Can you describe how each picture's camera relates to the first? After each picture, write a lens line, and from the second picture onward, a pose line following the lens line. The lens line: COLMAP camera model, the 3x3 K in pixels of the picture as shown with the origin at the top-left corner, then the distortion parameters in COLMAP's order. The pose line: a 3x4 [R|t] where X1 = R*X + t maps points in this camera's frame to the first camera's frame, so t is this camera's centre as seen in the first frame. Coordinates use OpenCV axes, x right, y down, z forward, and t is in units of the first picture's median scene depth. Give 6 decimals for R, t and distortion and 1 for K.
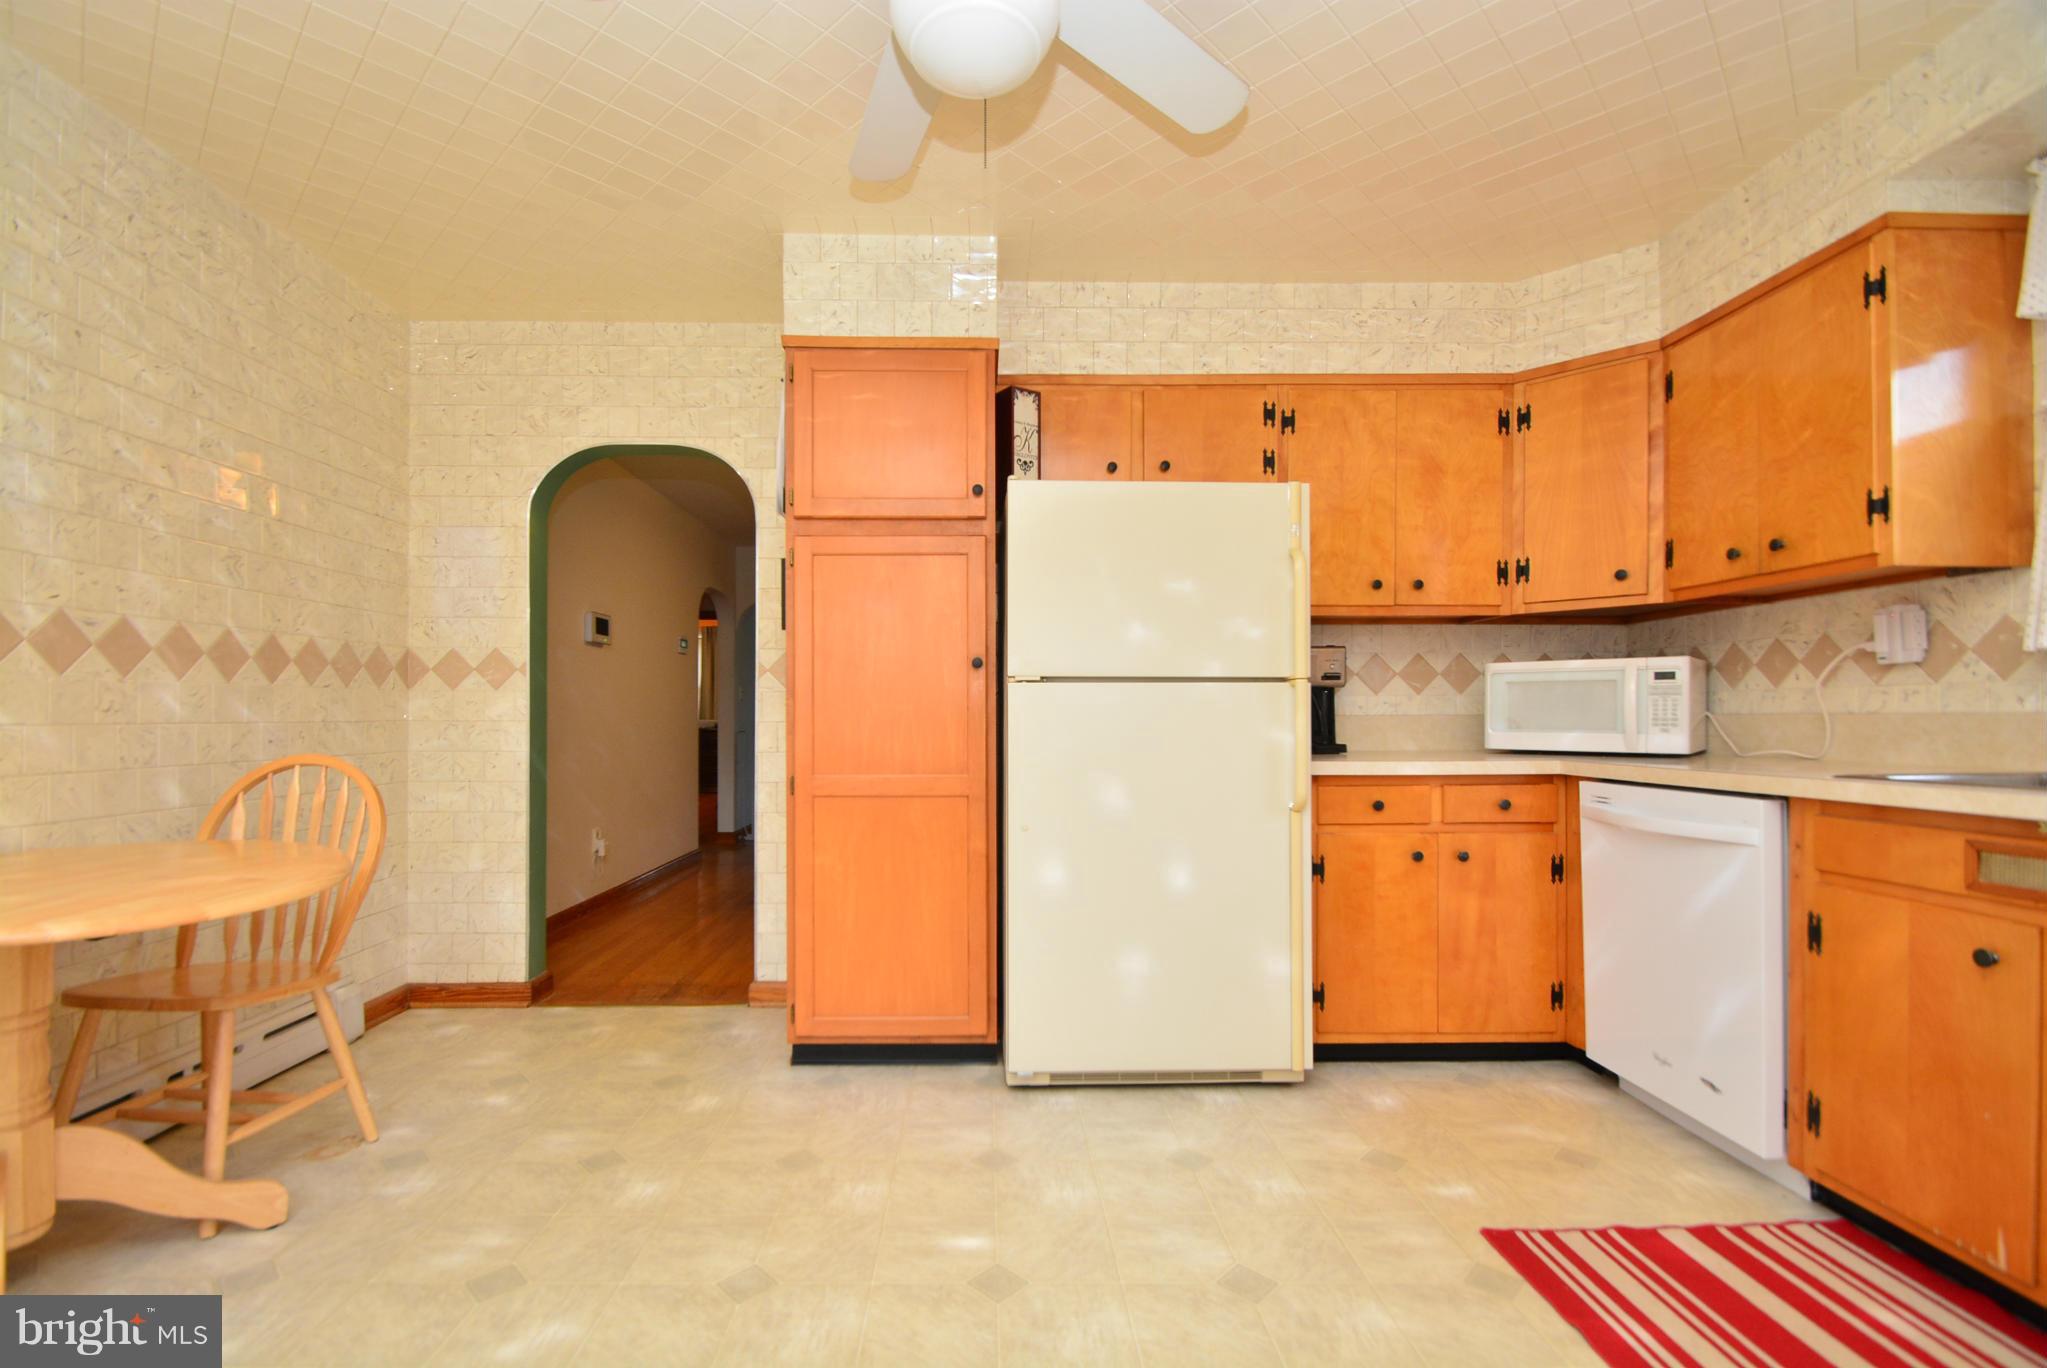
lens RADIAL K [[900.6, 0, 994.0], [0, 900.6, 715.7], [0, 0, 1]] dist [0.012958, -0.014196]
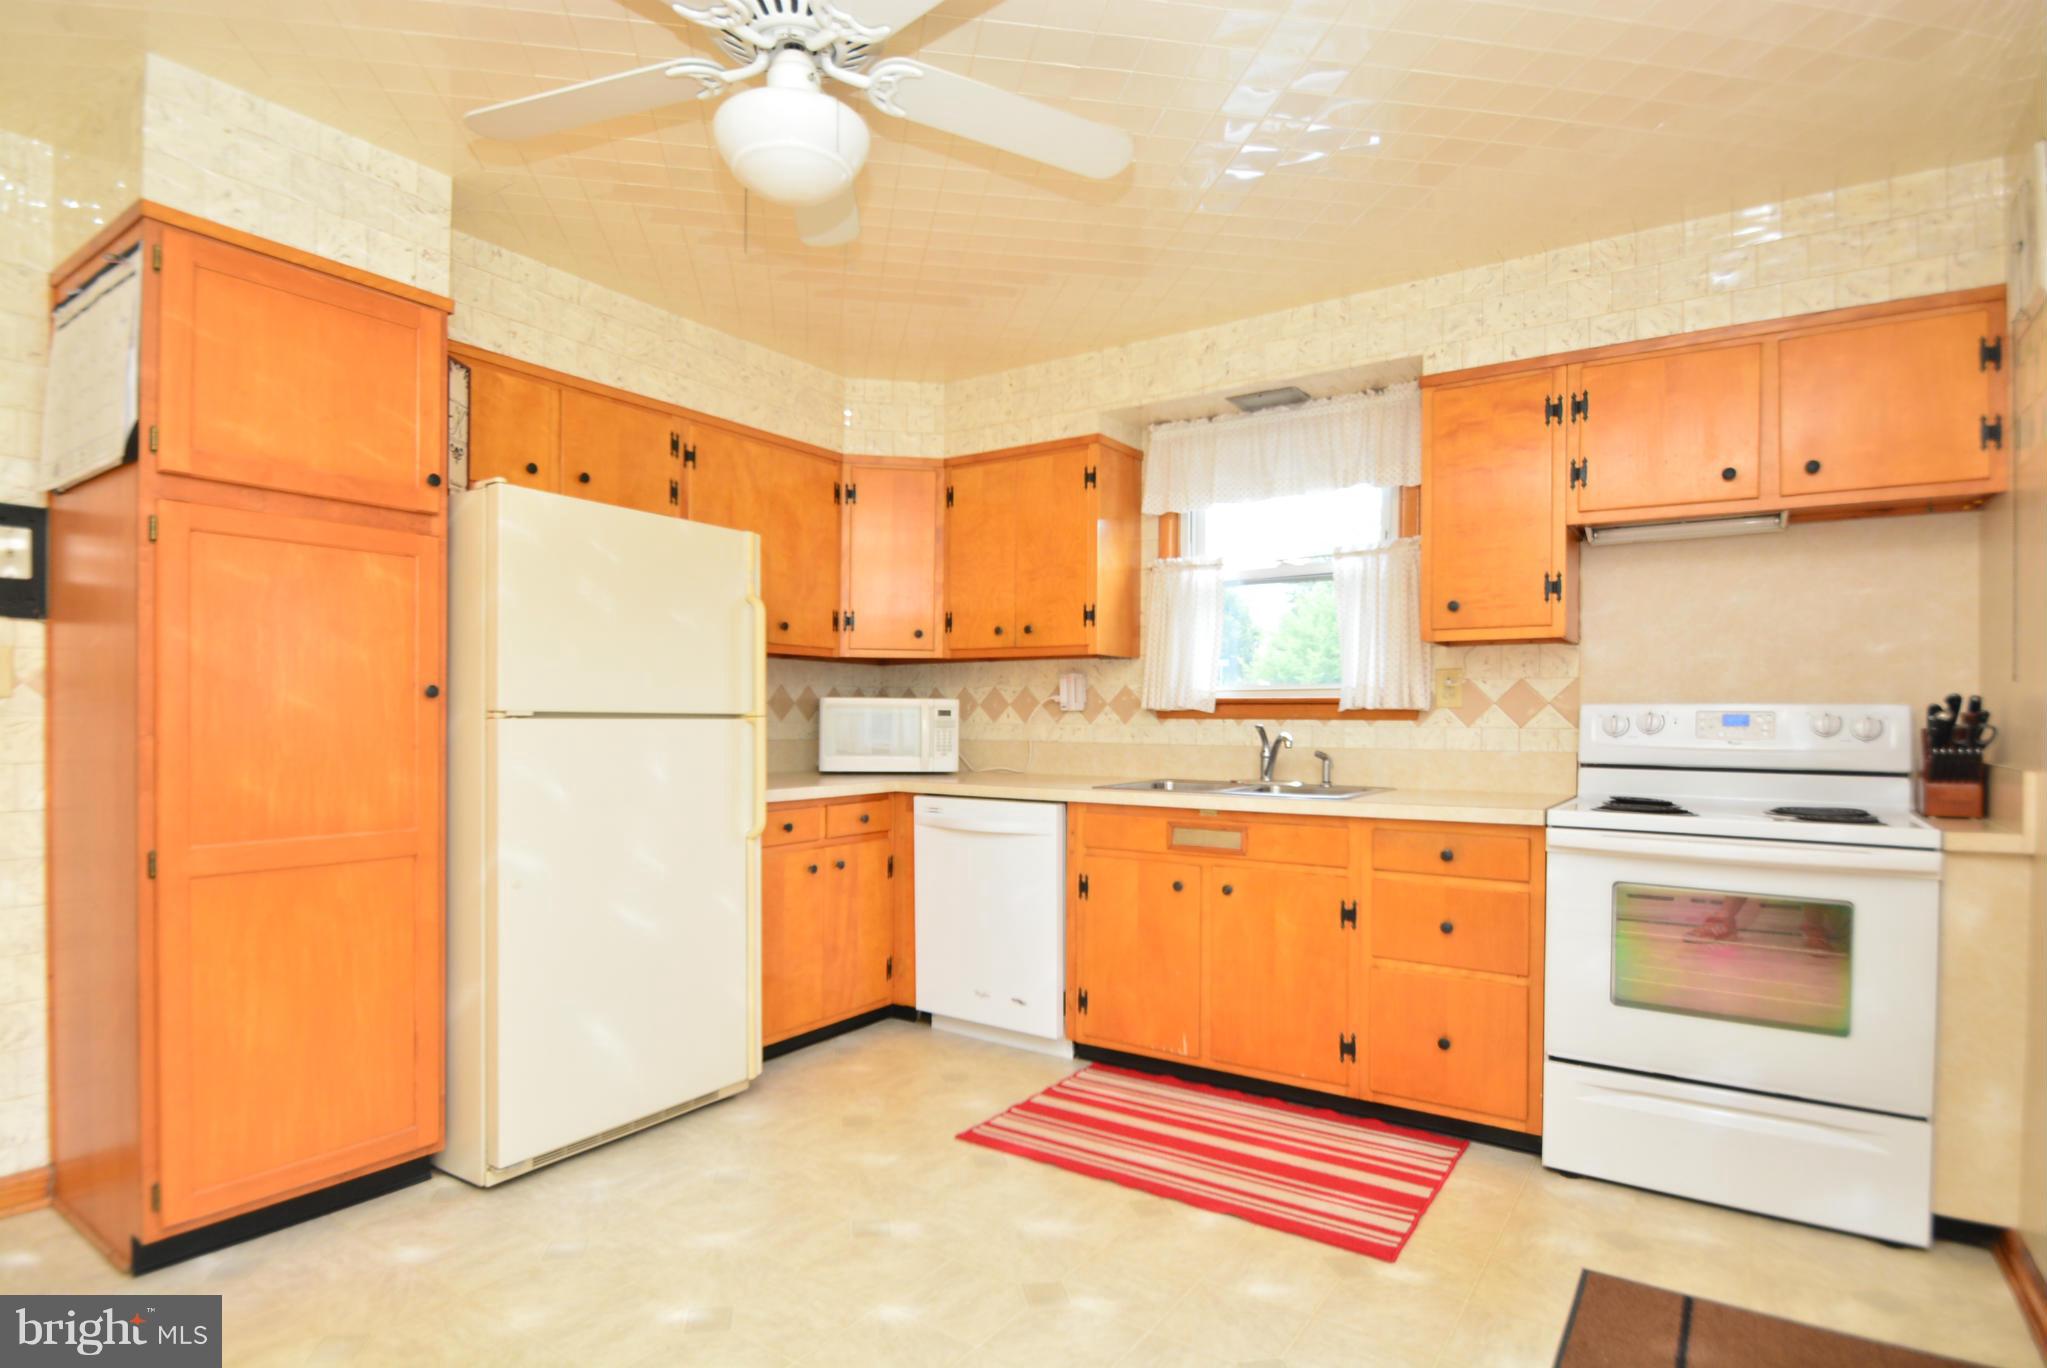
lens RADIAL K [[1069.7, 0, 994.9], [0, 1069.7, 719.6], [0, 0, 1]] dist [-0.019028, -0.001107]
pose [[0.582135, 0.003149, 0.813086, -0.500885], [-0.008013, 0.999966, 0.001864, -0.038543], [-0.813052, -0.007600, 0.582141, 0.023005]]
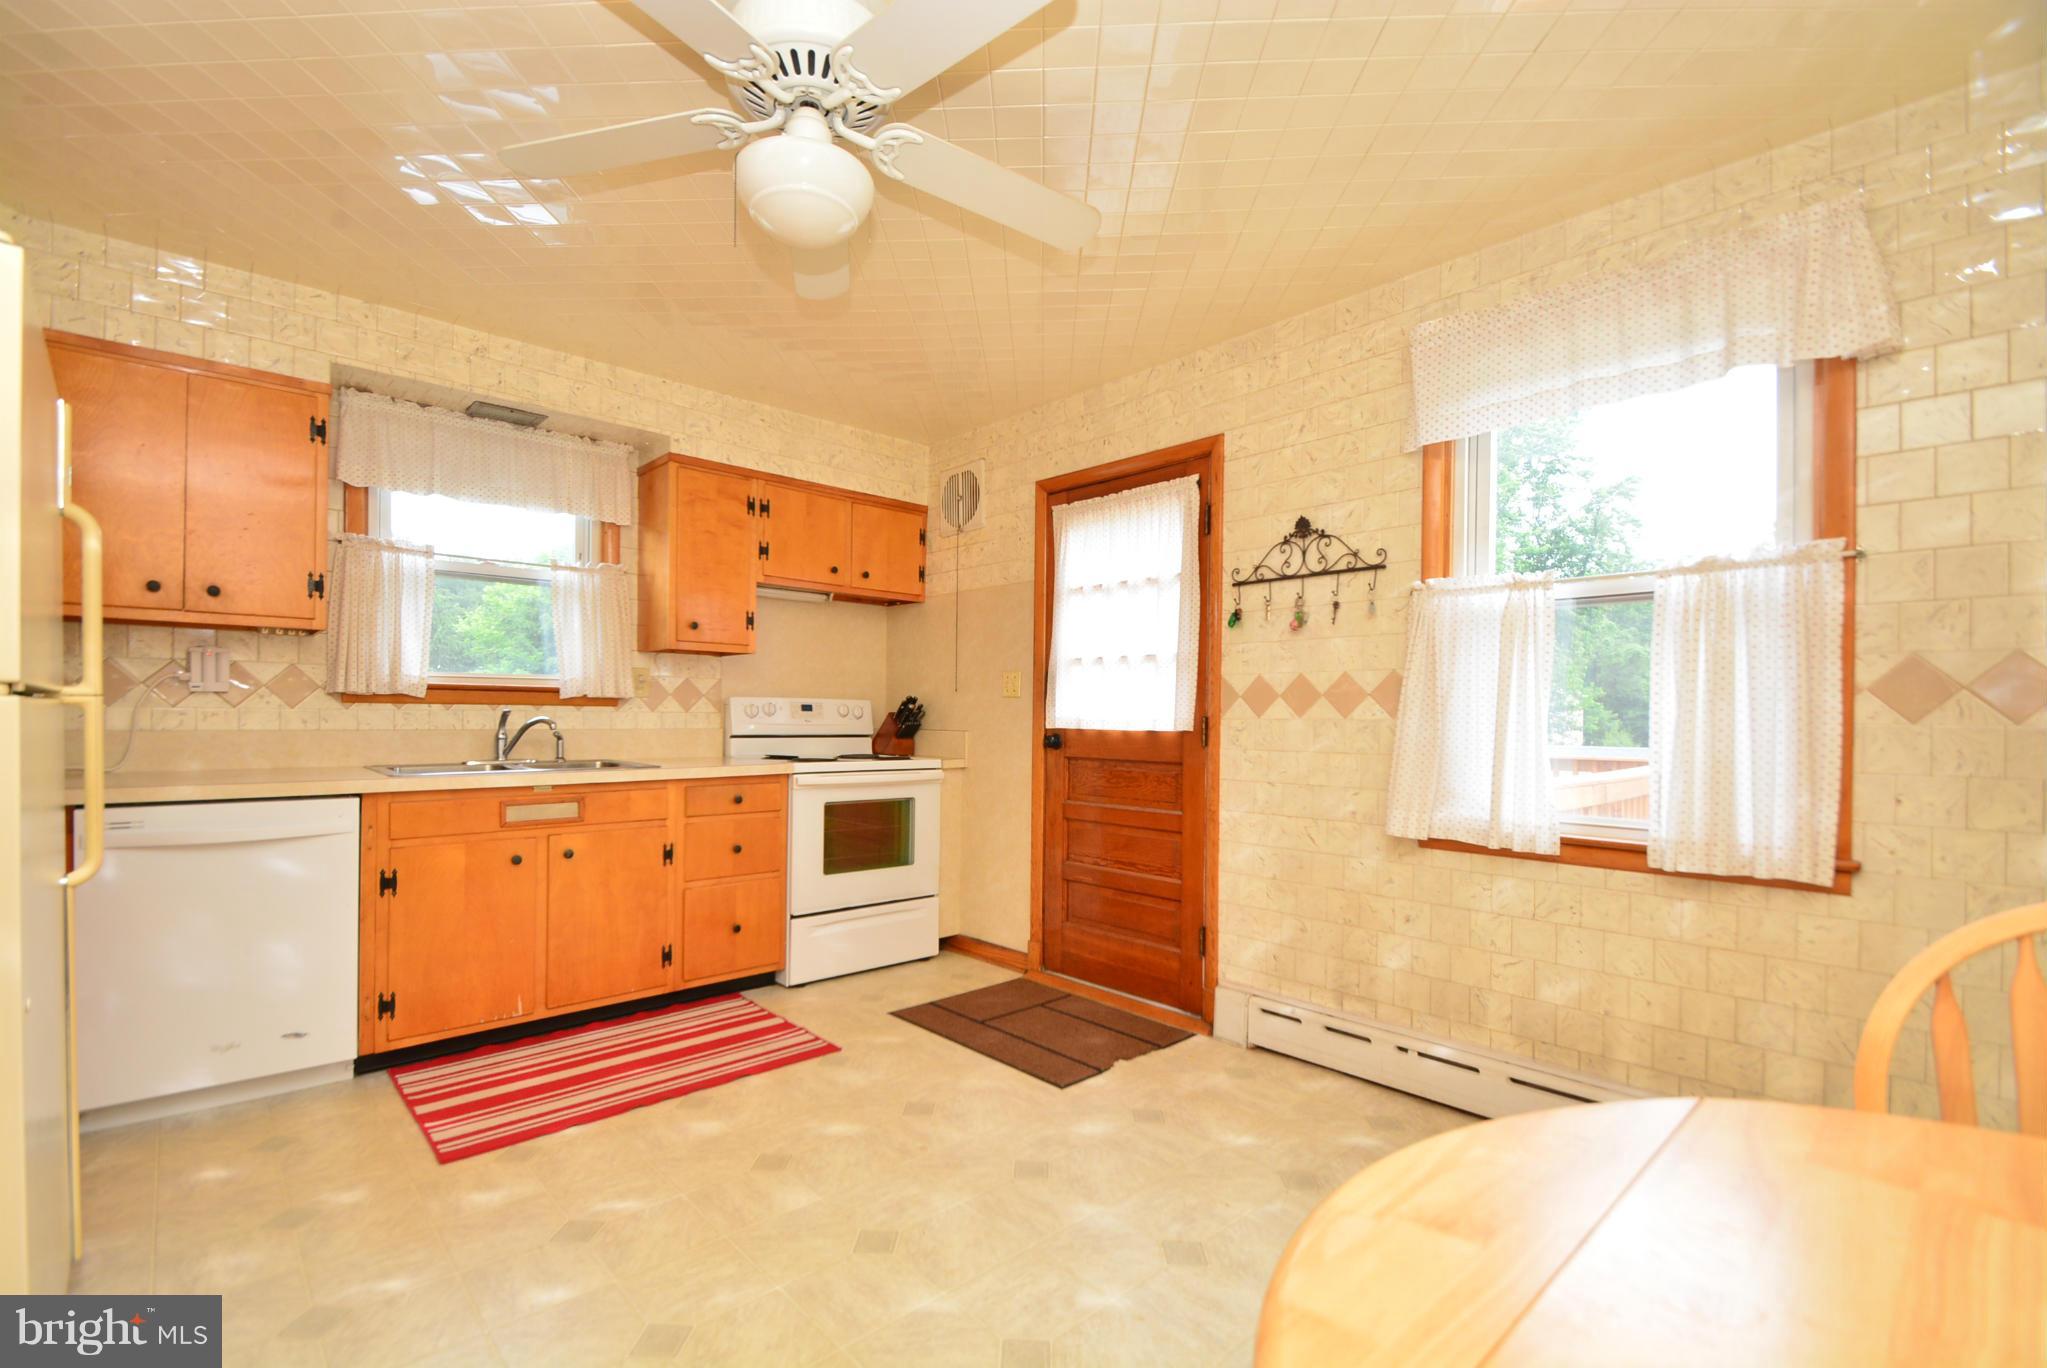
lens RADIAL K [[900.6, 0, 994.0], [0, 900.6, 715.7], [0, 0, 1]] dist [0.012958, -0.014196]
pose [[-0.665756, -0.005813, 0.746147, -0.602678], [-0.010232, 0.999947, -0.001339, -0.028895], [-0.746099, -0.008527, -0.665780, 0.877821]]
